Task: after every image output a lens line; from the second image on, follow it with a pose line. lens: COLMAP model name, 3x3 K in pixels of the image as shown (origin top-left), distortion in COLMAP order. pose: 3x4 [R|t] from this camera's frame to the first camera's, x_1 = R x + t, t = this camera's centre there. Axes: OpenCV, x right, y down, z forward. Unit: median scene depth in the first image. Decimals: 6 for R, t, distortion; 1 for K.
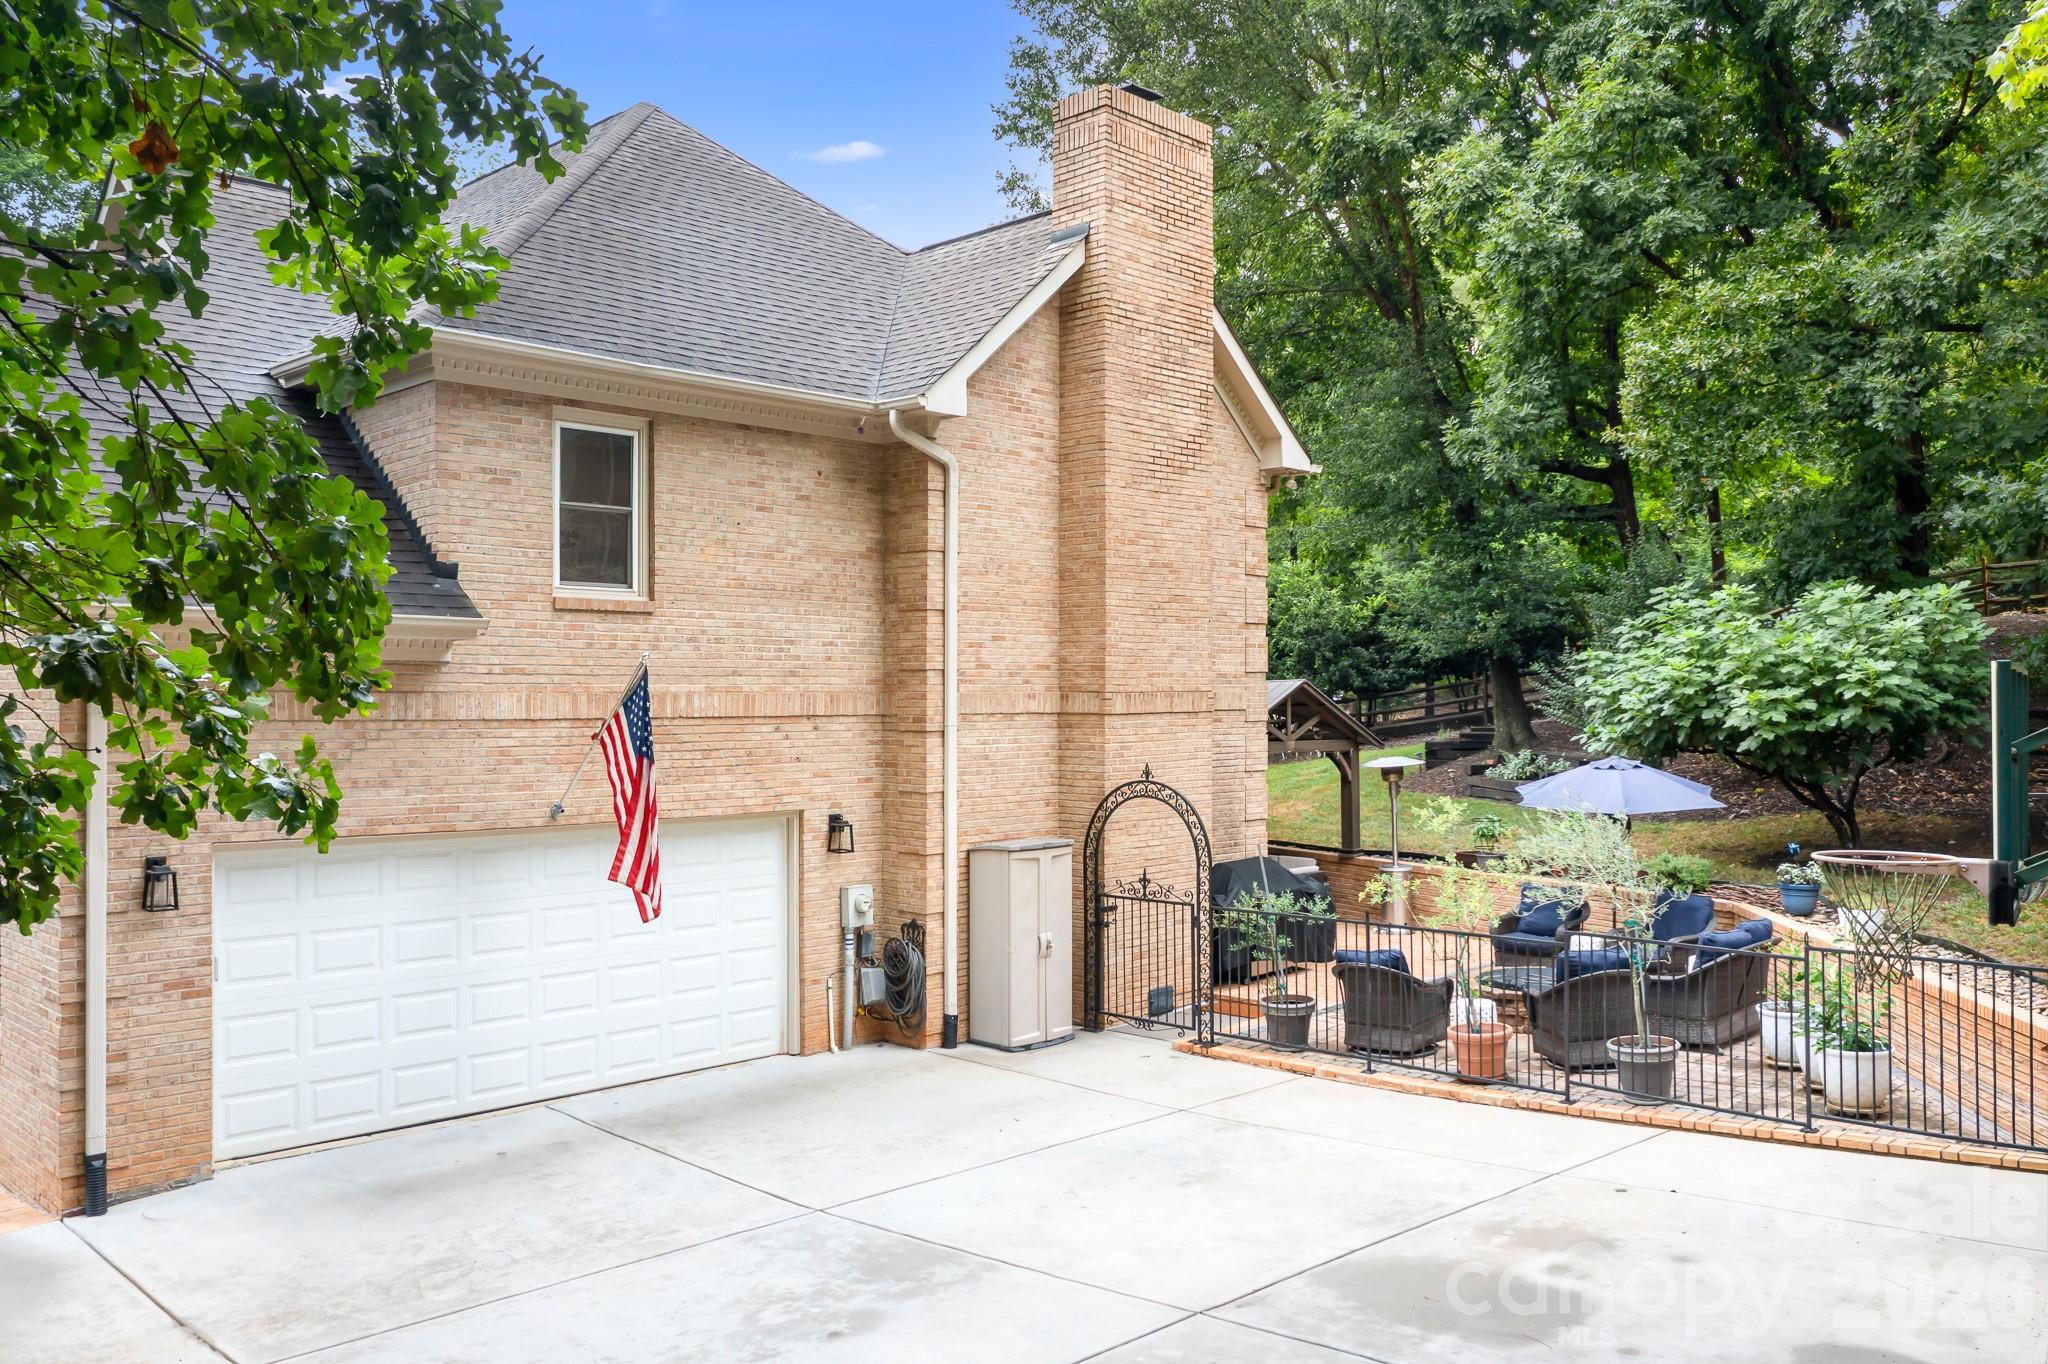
lens RADIAL K [[1619.6, 0, 1004.4], [0, 1619.6, 679.6], [0, 0, 1]] dist [-0.018918, 0.011745]
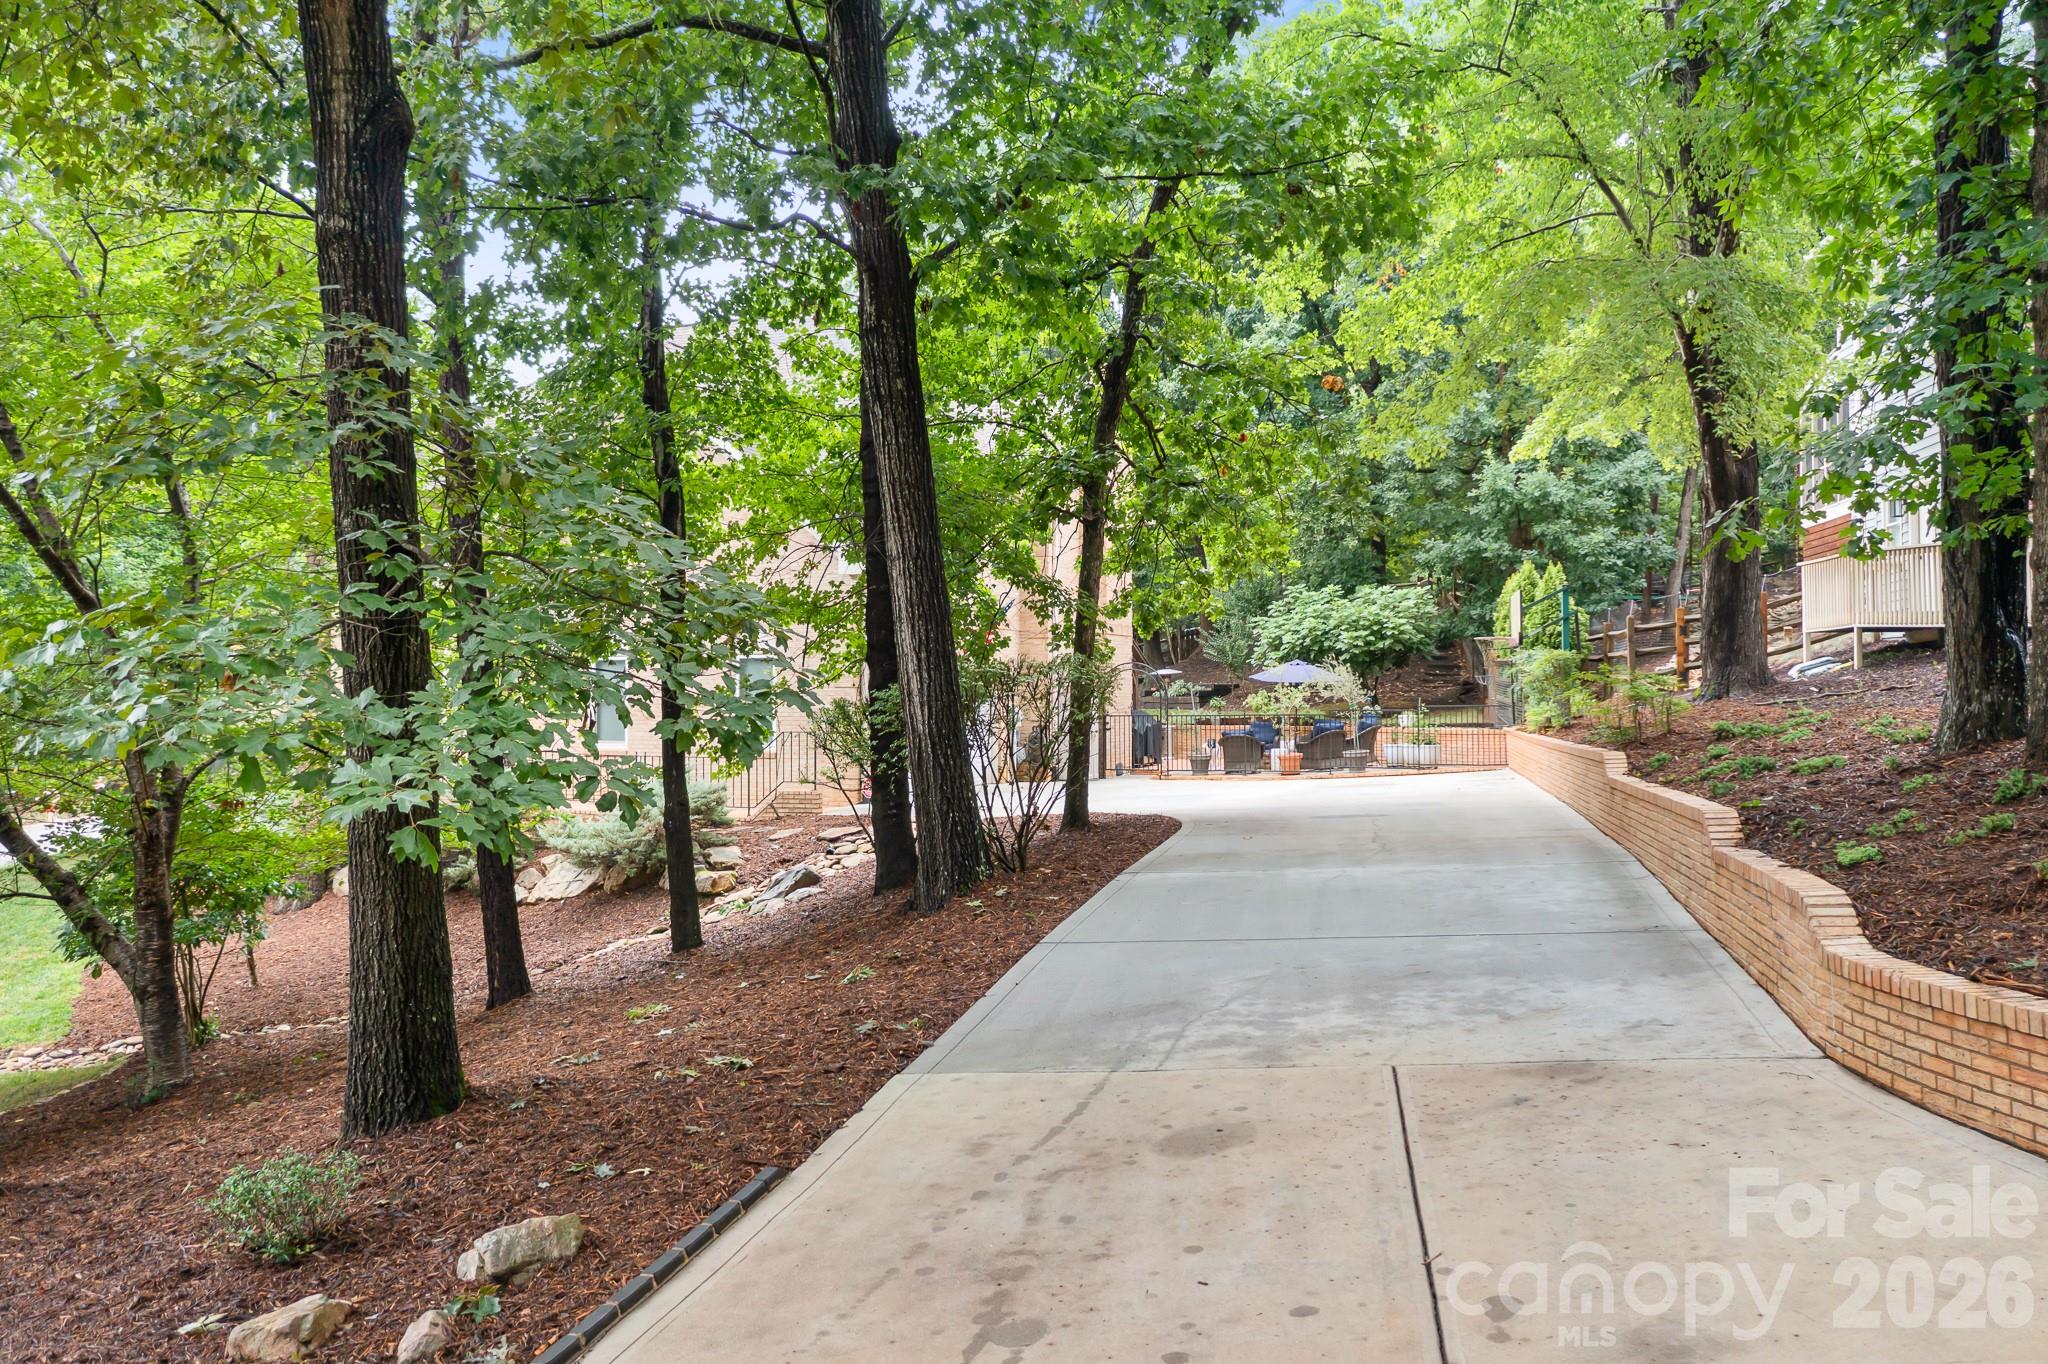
lens RADIAL K [[1619.6, 0, 1016.2], [0, 1619.6, 648.6], [0, 0, 1]] dist [-0.018918, 0.011745]
pose [[0.927019, 0.018079, 0.374578, -0.838821], [-0.007593, 0.999537, -0.029452, 0.104192], [-0.374937, 0.024458, 0.926727, -0.944760]]
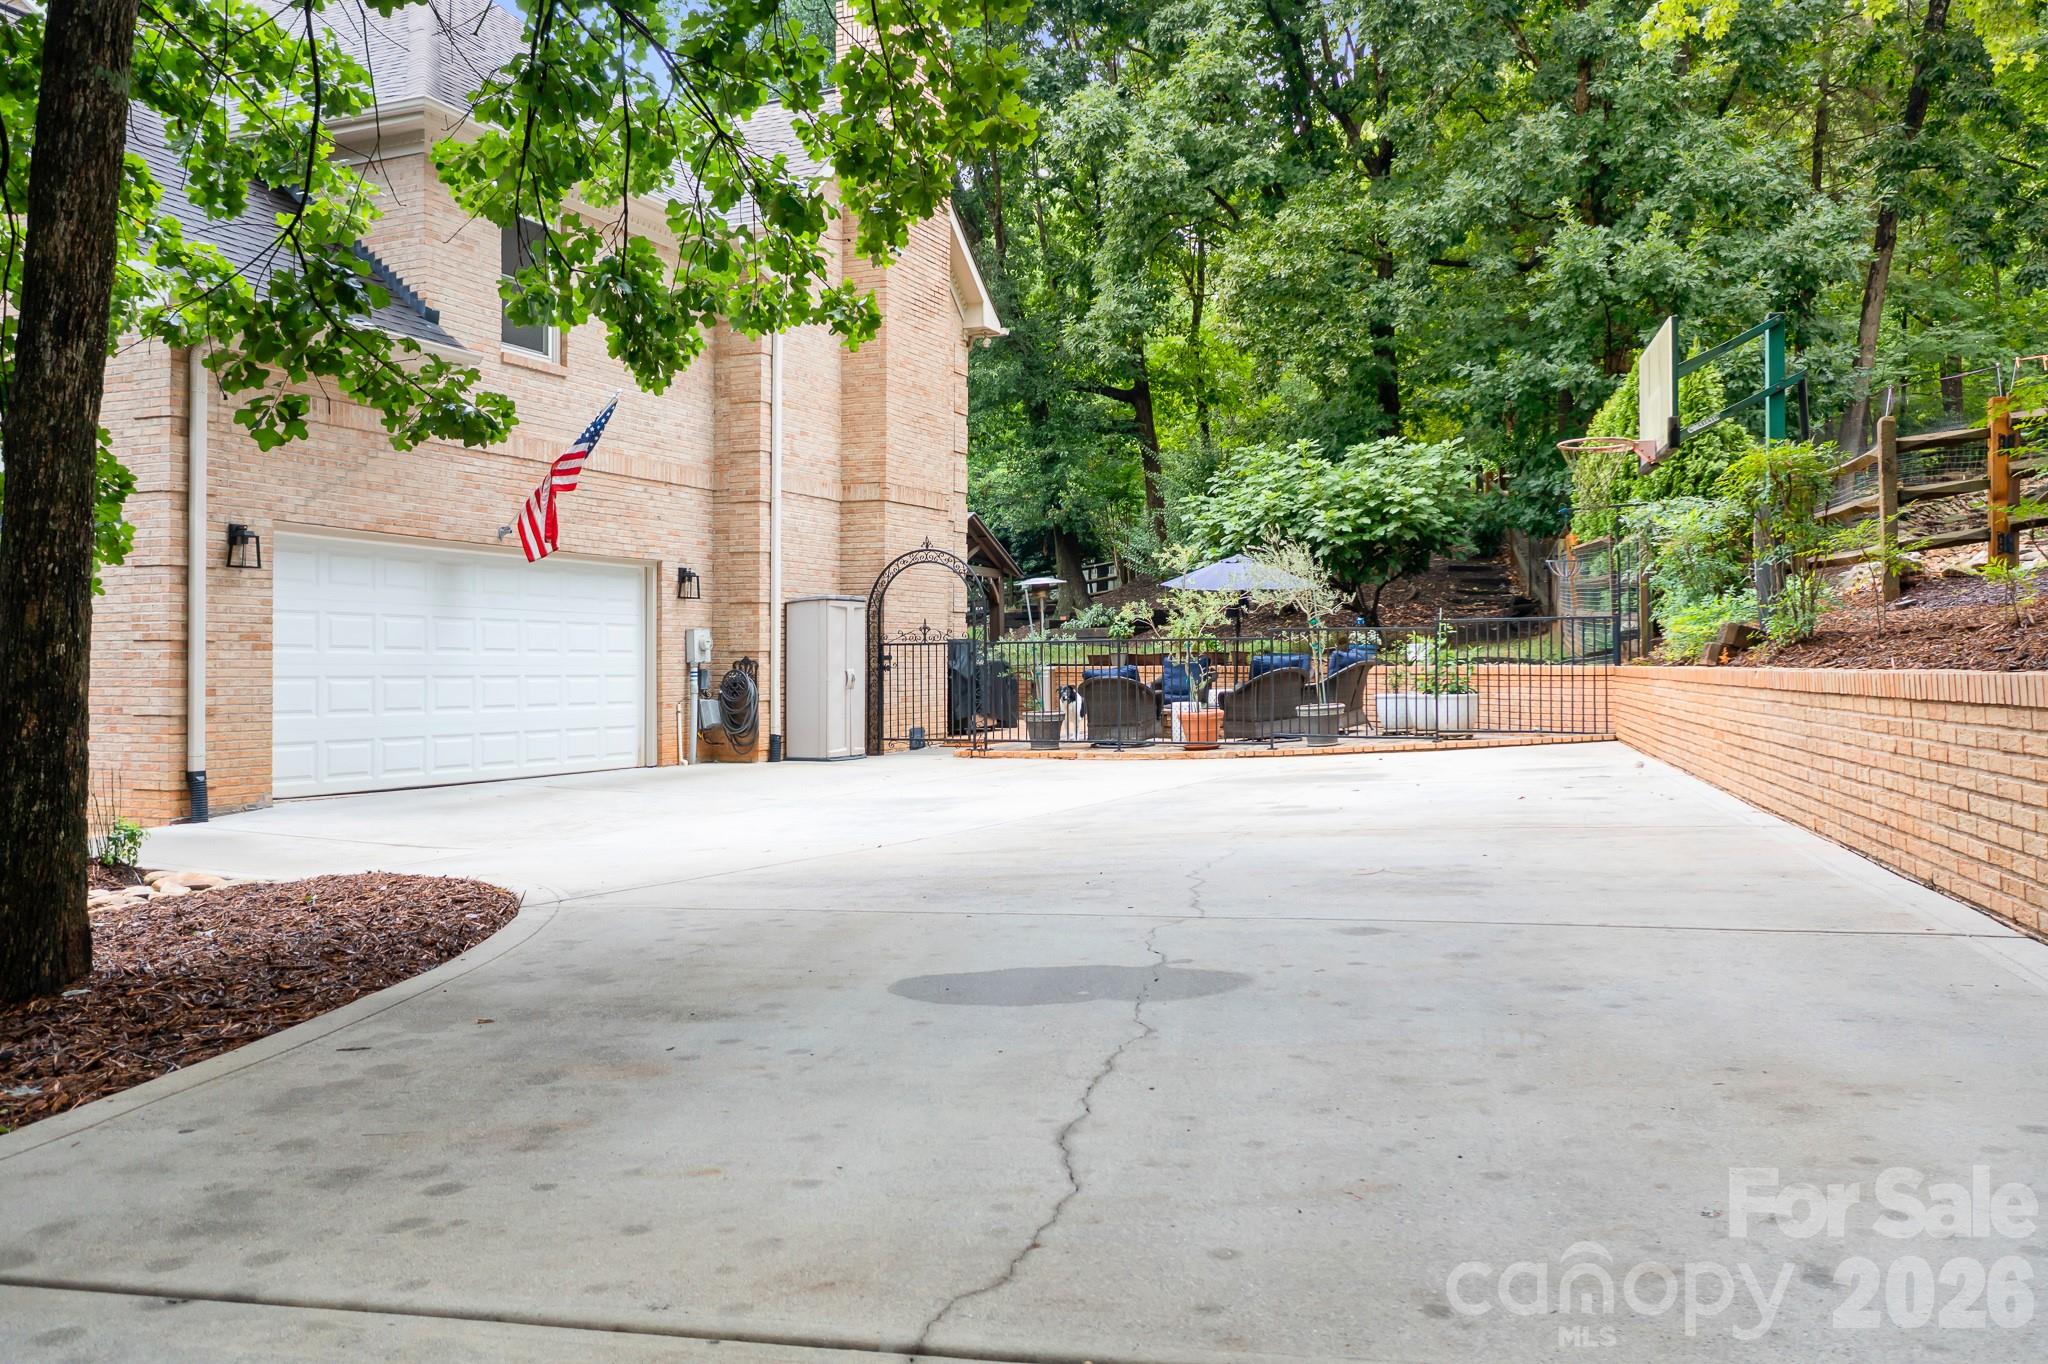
lens RADIAL K [[1619.6, 0, 1005.5], [0, 1619.6, 663.7], [0, 0, 1]] dist [-0.018918, 0.011745]
pose [[0.937397, 0.003165, 0.348248, -0.276073], [-0.006176, 0.999953, 0.007538, 0.133233], [-0.348207, -0.009217, 0.937372, -0.190918]]
